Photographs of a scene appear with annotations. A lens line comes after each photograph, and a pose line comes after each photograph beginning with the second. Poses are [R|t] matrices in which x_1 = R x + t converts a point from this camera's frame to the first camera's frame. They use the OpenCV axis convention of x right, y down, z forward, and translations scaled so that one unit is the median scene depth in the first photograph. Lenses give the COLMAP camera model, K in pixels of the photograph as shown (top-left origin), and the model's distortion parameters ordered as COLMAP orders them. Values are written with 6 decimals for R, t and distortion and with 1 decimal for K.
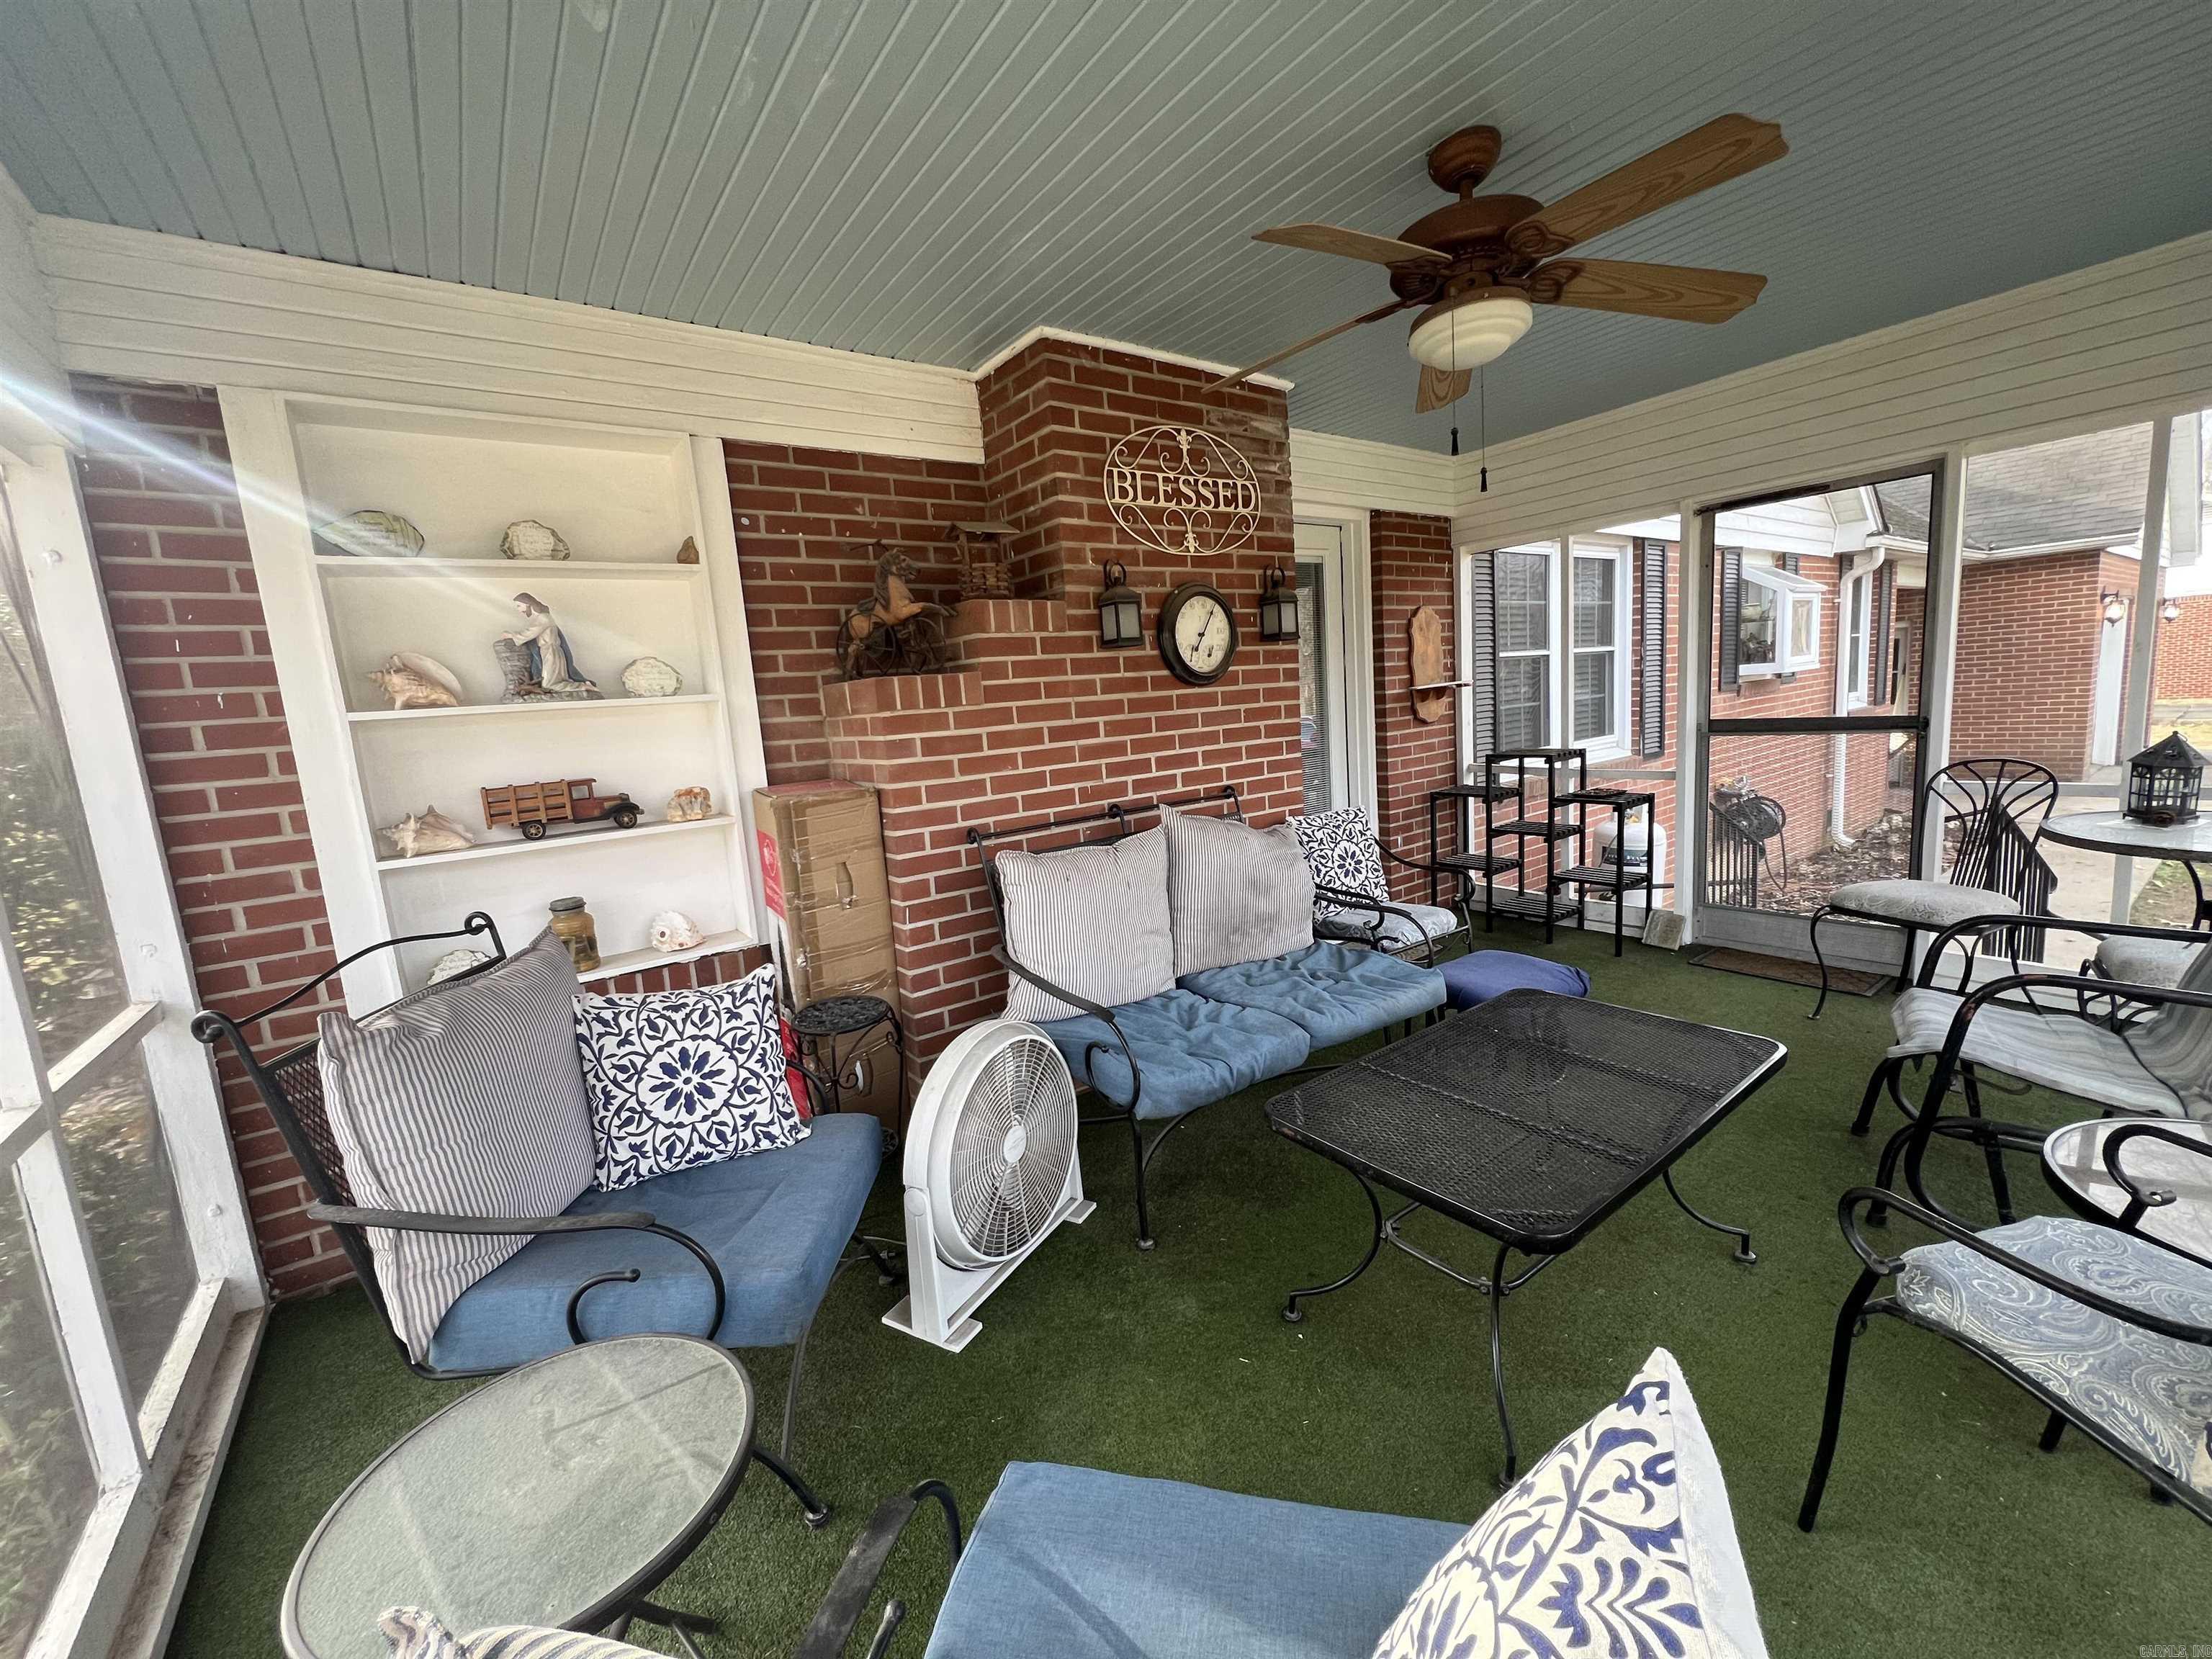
lens RADIAL K [[882.6, 0, 1107.7], [0, 882.6, 833.2], [0, 0, 1]] dist [-0.001812, -0.000016]
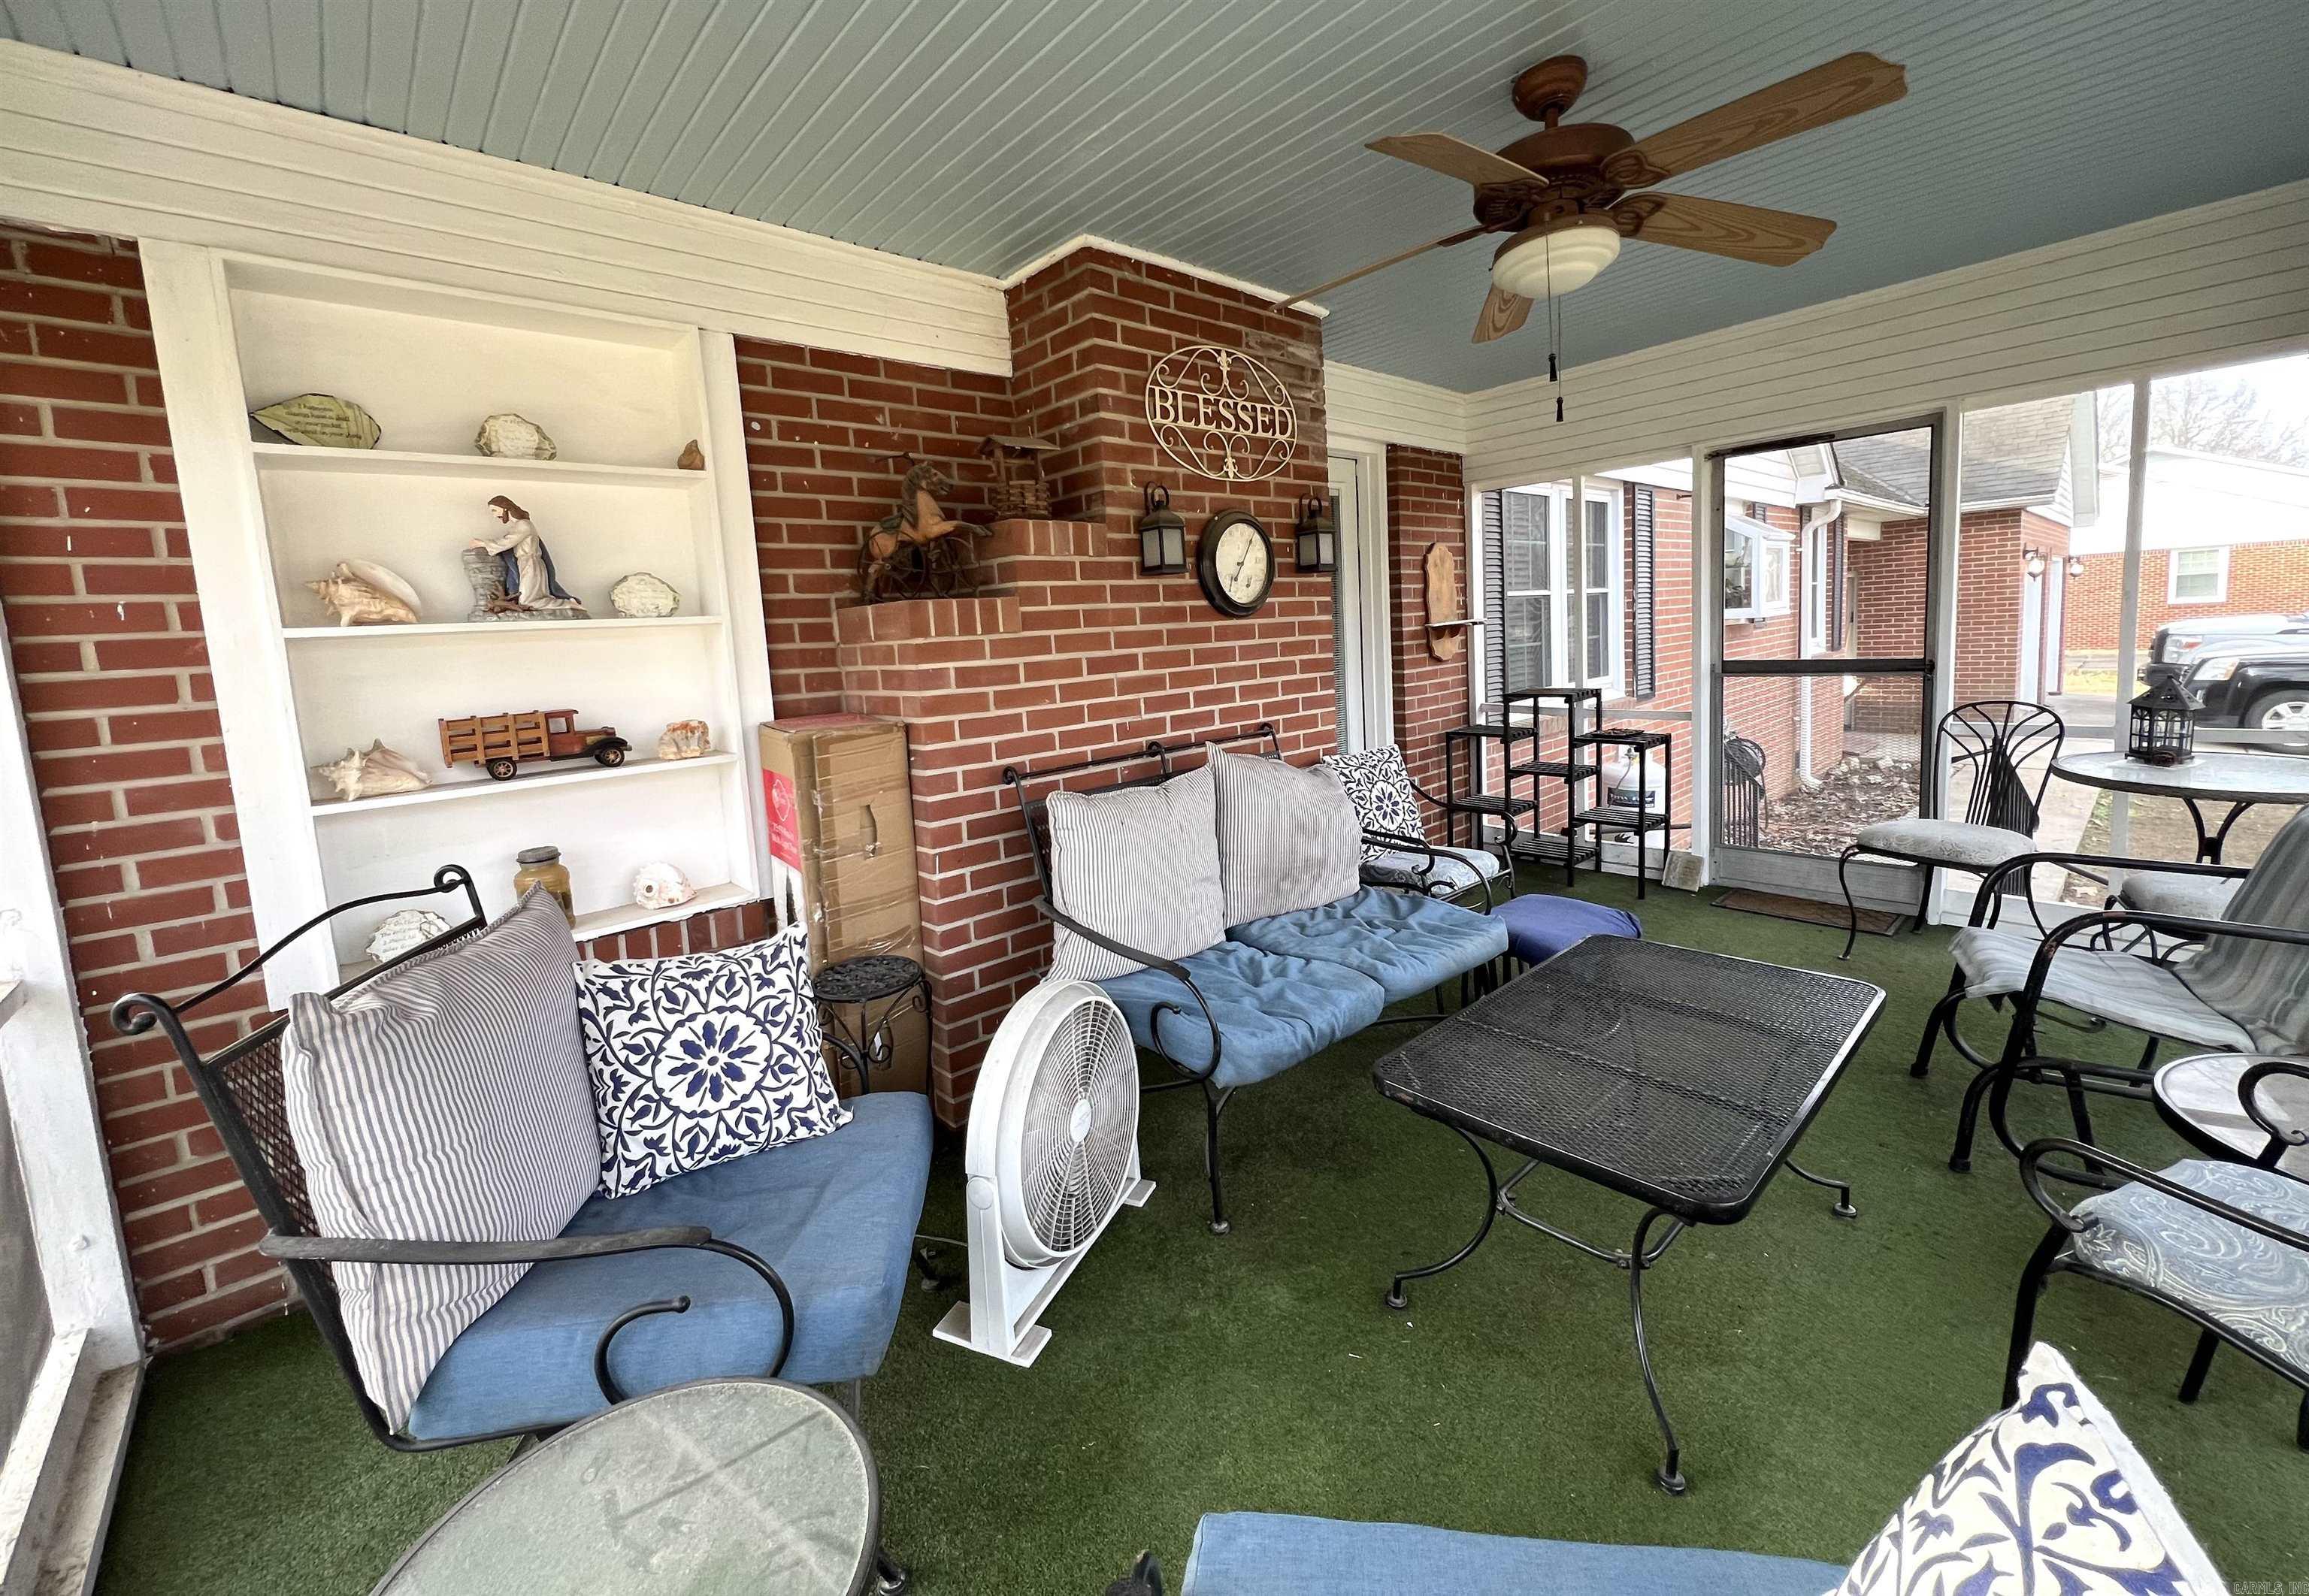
lens RADIAL K [[918.3, 0, 1147.6], [0, 918.3, 734.3], [0, 0, 1]] dist [-0.001337, -0.000204]
pose [[0.994860, 0.004179, 0.101169, -0.124667], [0.000435, 0.998962, -0.045540, 0.004245], [-0.101254, 0.045350, 0.993826, 0.049425]]
